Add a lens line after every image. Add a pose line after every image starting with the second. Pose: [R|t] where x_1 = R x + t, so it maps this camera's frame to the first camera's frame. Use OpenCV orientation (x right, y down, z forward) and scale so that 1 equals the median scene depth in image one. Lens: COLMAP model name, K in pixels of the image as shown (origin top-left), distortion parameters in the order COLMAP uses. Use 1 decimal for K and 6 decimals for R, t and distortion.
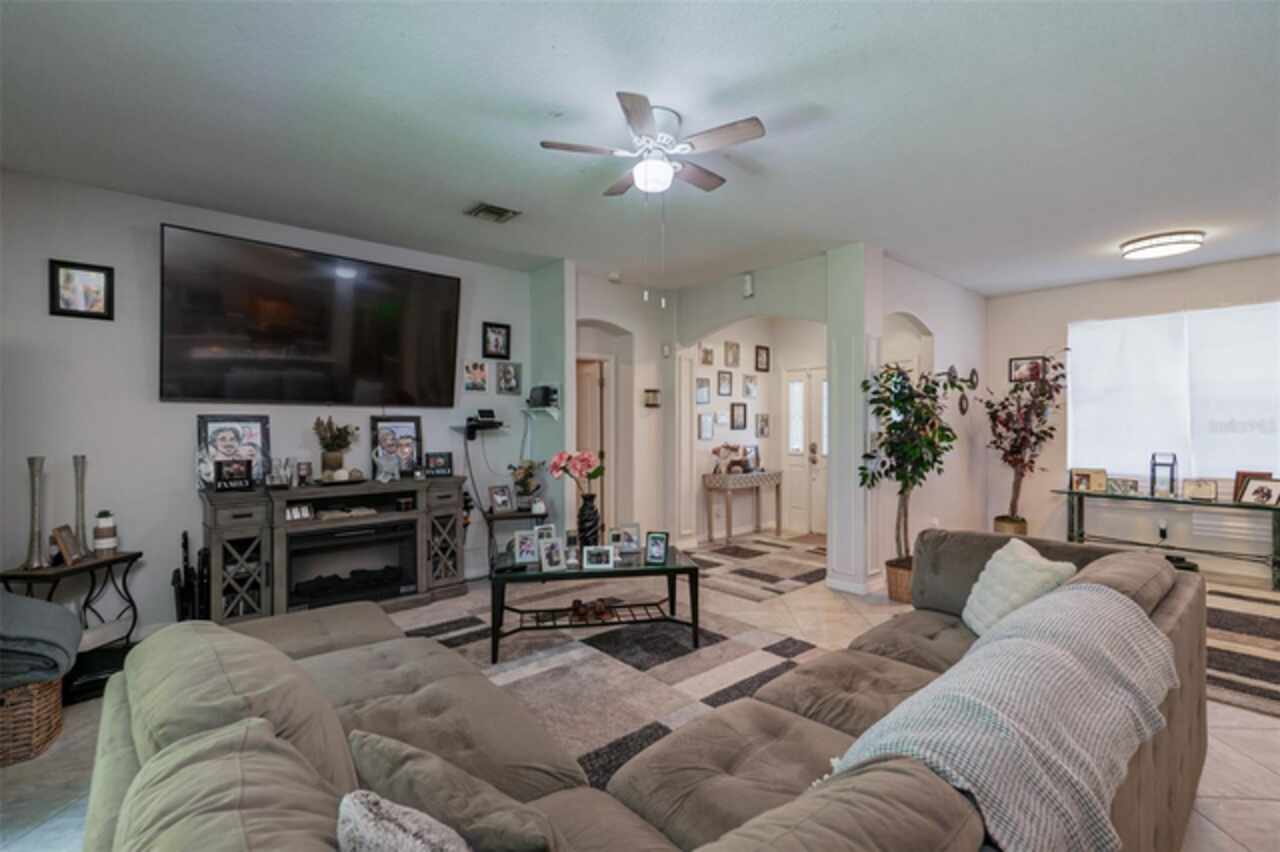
lens RADIAL K [[576.6, 0, 636.7], [0, 576.6, 423.1], [0, 0, 1]] dist [0.005734, 0.000790]
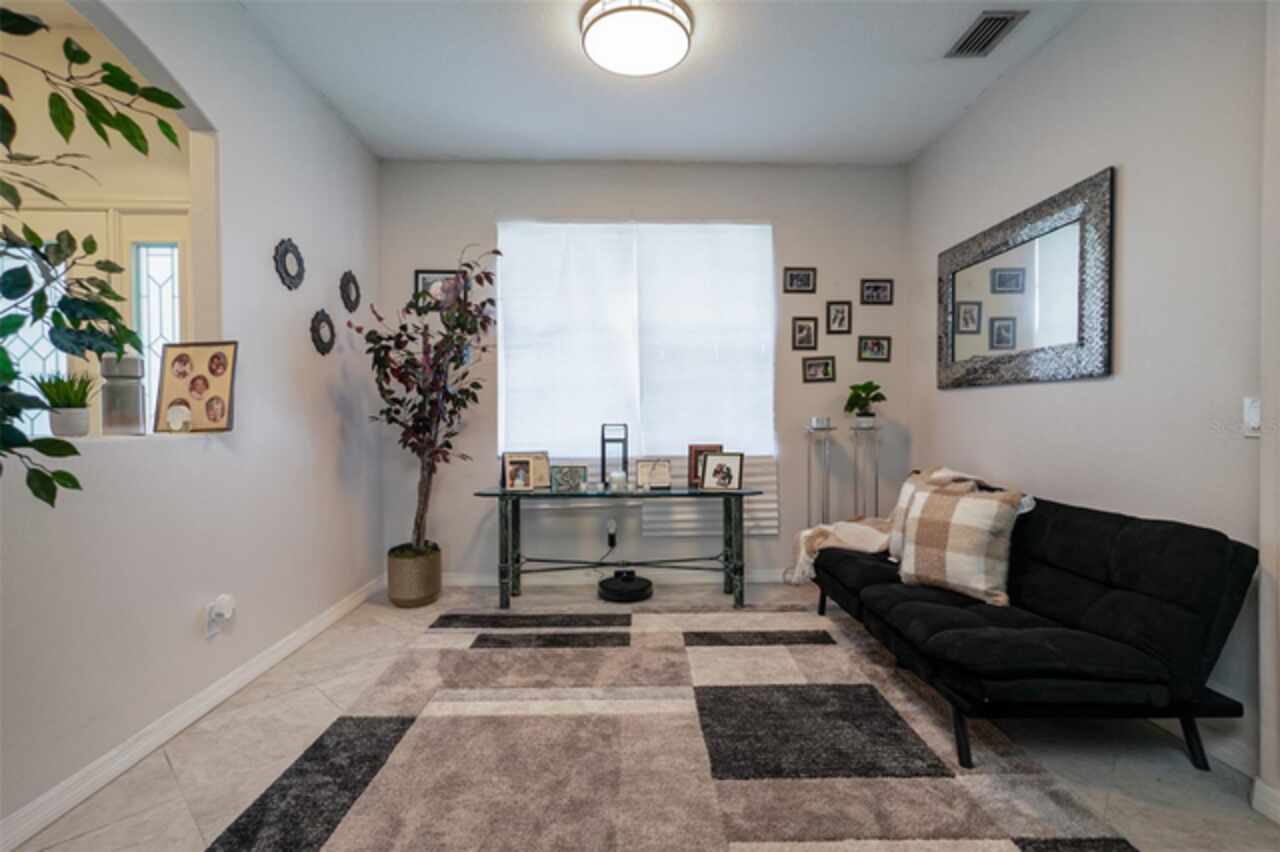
lens RADIAL K [[576.6, 0, 637.1], [0, 576.6, 423.3], [0, 0, 1]] dist [0.005734, 0.000790]
pose [[0.639511, -0.007411, 0.768746, 0.378567], [0.002505, 0.999968, 0.007556, 0.043483], [-0.768778, -0.002906, 0.639510, 0.508907]]
